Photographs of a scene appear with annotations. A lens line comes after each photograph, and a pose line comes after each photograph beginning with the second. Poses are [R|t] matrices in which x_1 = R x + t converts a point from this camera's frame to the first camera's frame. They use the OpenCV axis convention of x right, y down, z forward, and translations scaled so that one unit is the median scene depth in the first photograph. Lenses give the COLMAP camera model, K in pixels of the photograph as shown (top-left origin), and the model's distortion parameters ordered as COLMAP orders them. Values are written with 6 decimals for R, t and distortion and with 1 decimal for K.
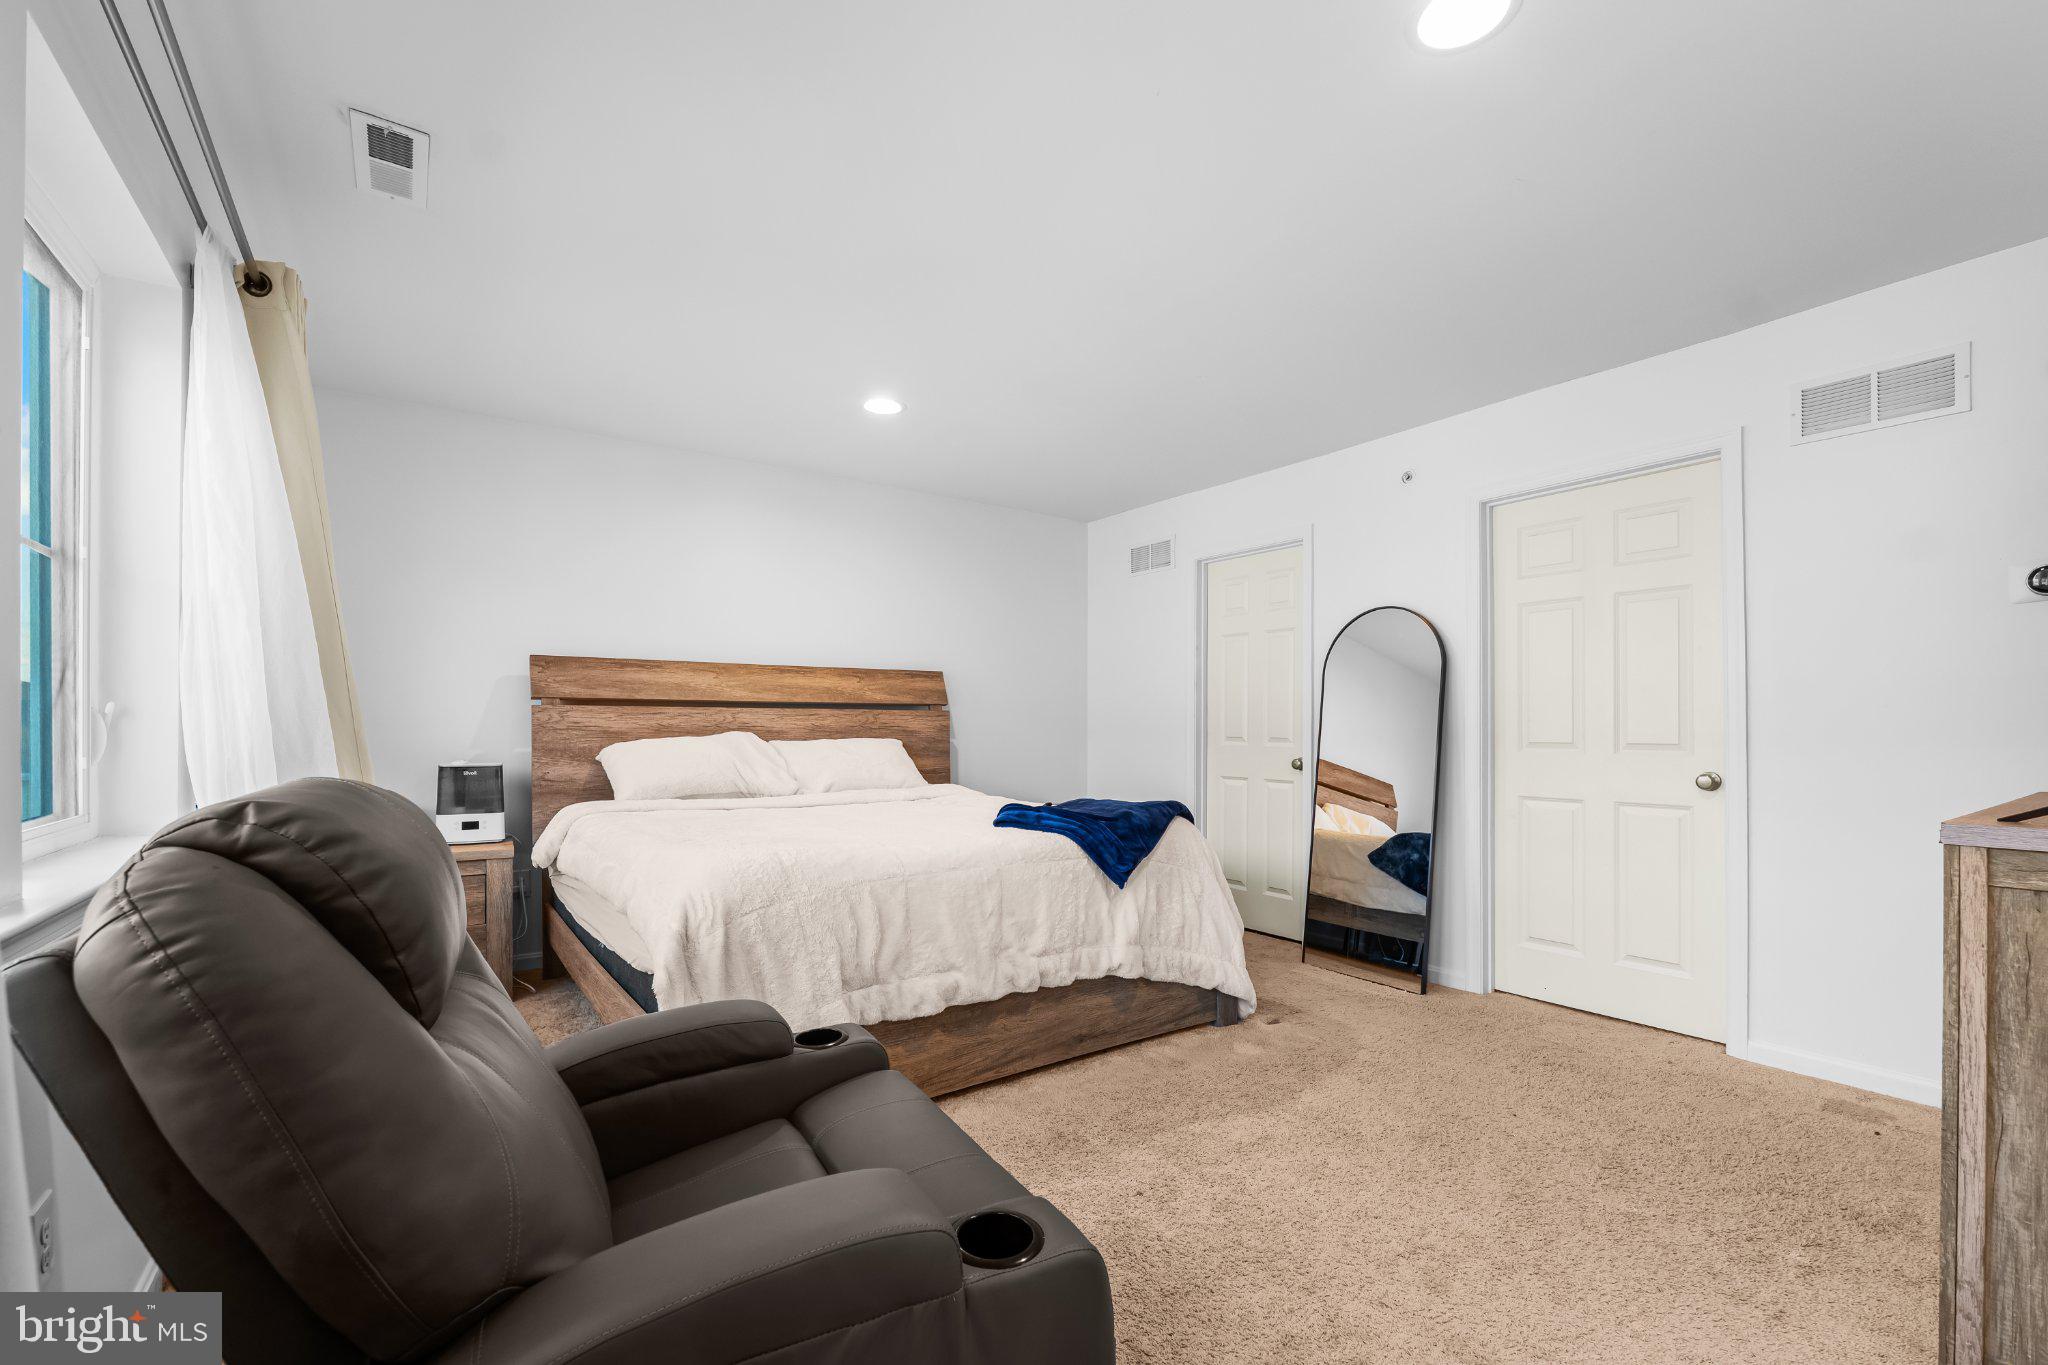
lens RADIAL K [[847.2, 0, 1065.6], [0, 847.2, 728.8], [0, 0, 1]] dist [-0.010559, 0.000591]
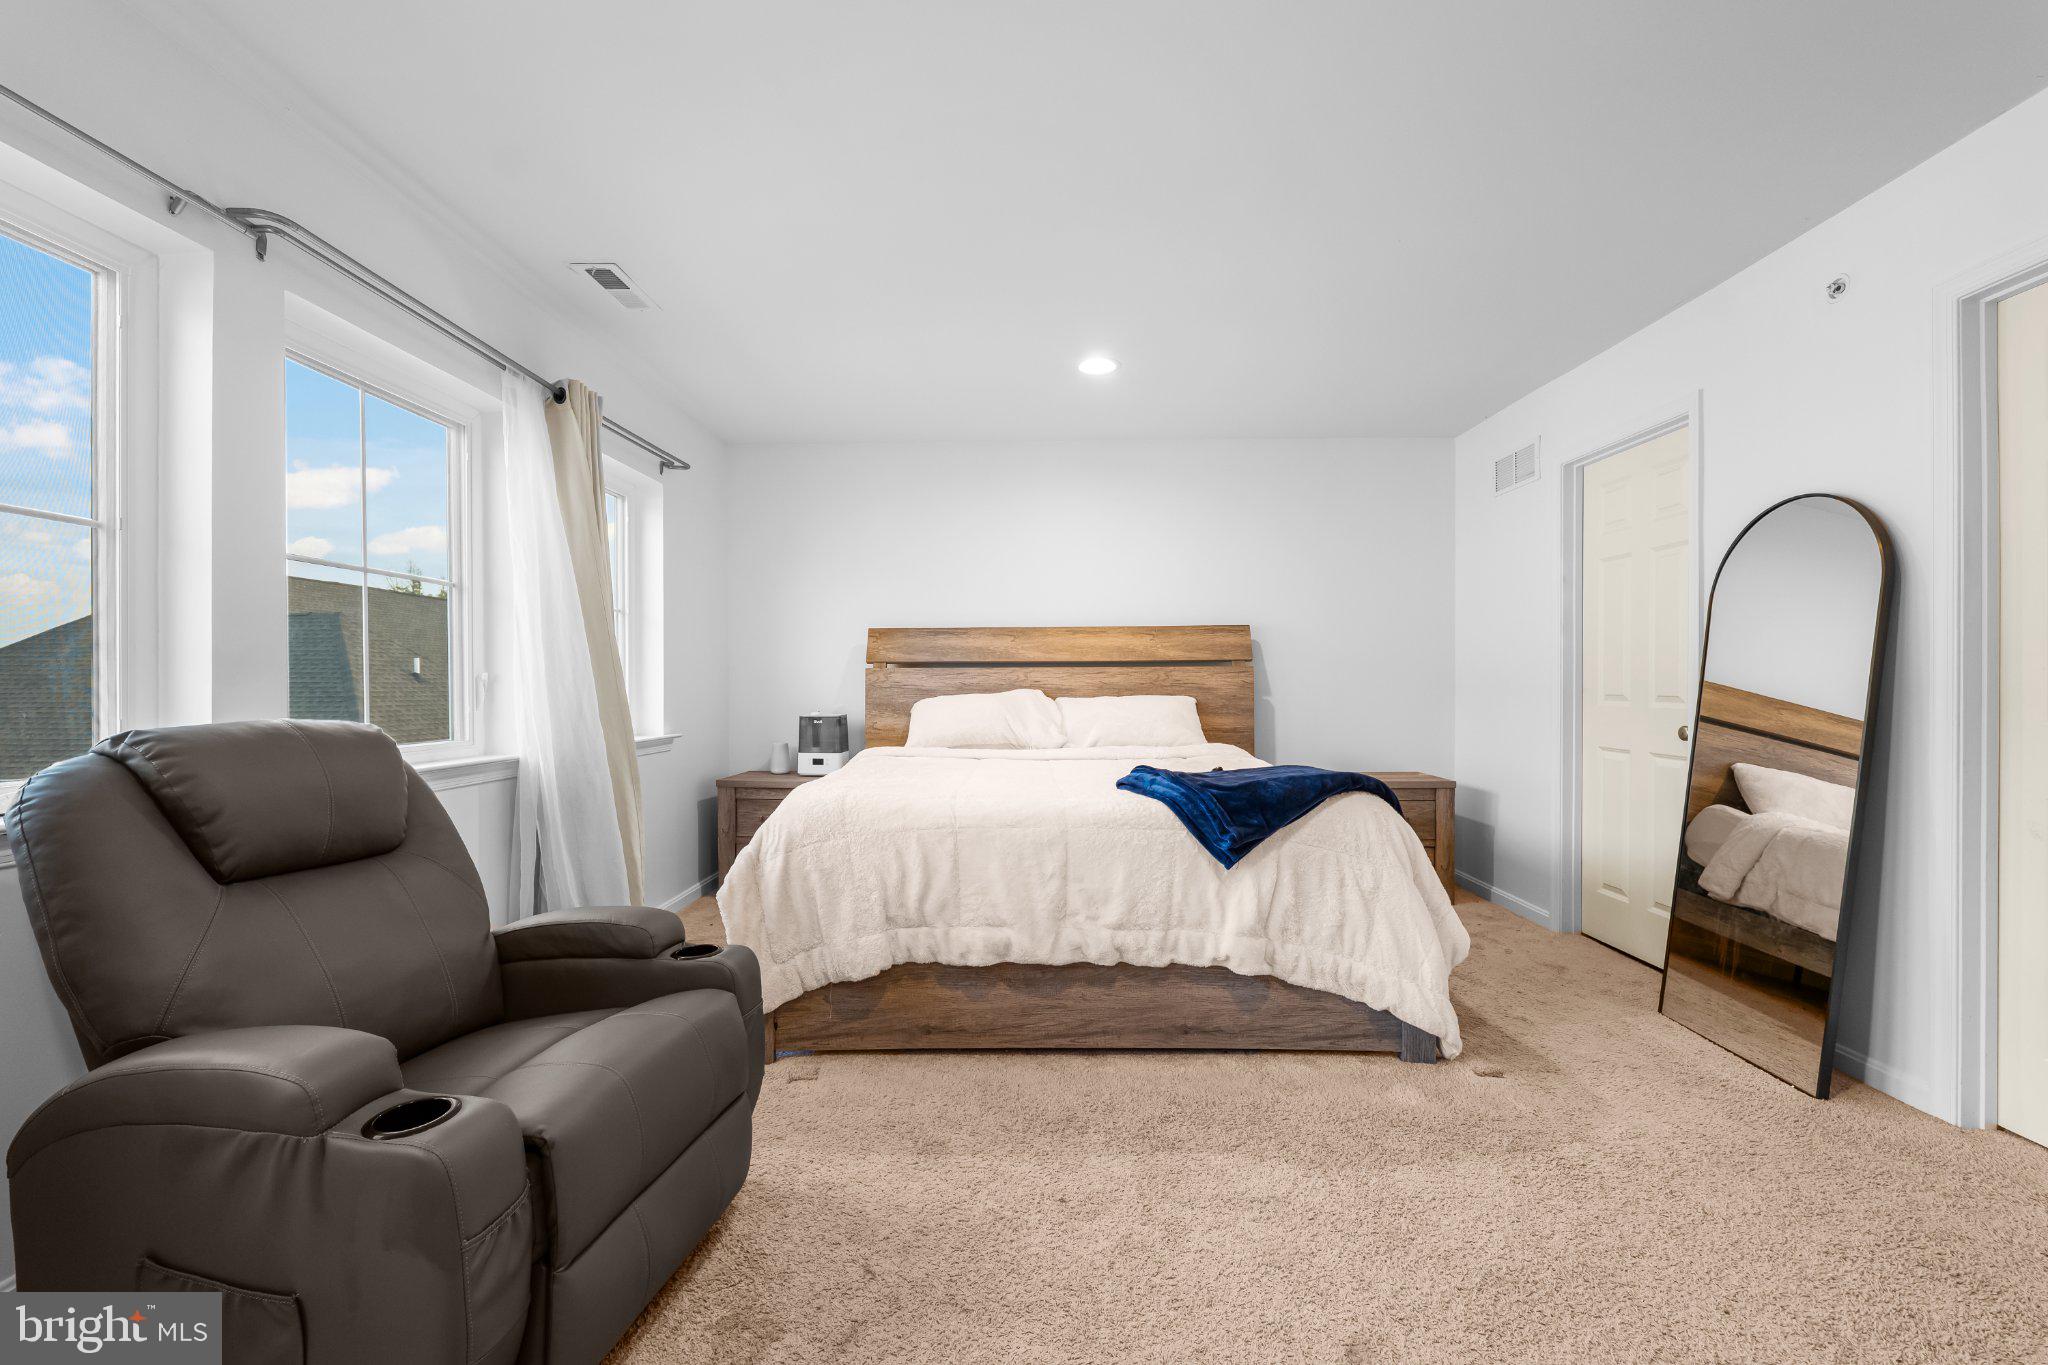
lens RADIAL K [[847.2, 0, 1032.7], [0, 847.2, 691.8], [0, 0, 1]] dist [-0.010559, 0.000591]
pose [[0.803917, -0.000285, -0.594742, 0.364419], [0.004648, 0.999972, 0.005803, 0.000568], [0.594724, -0.007429, 0.803896, 0.157984]]
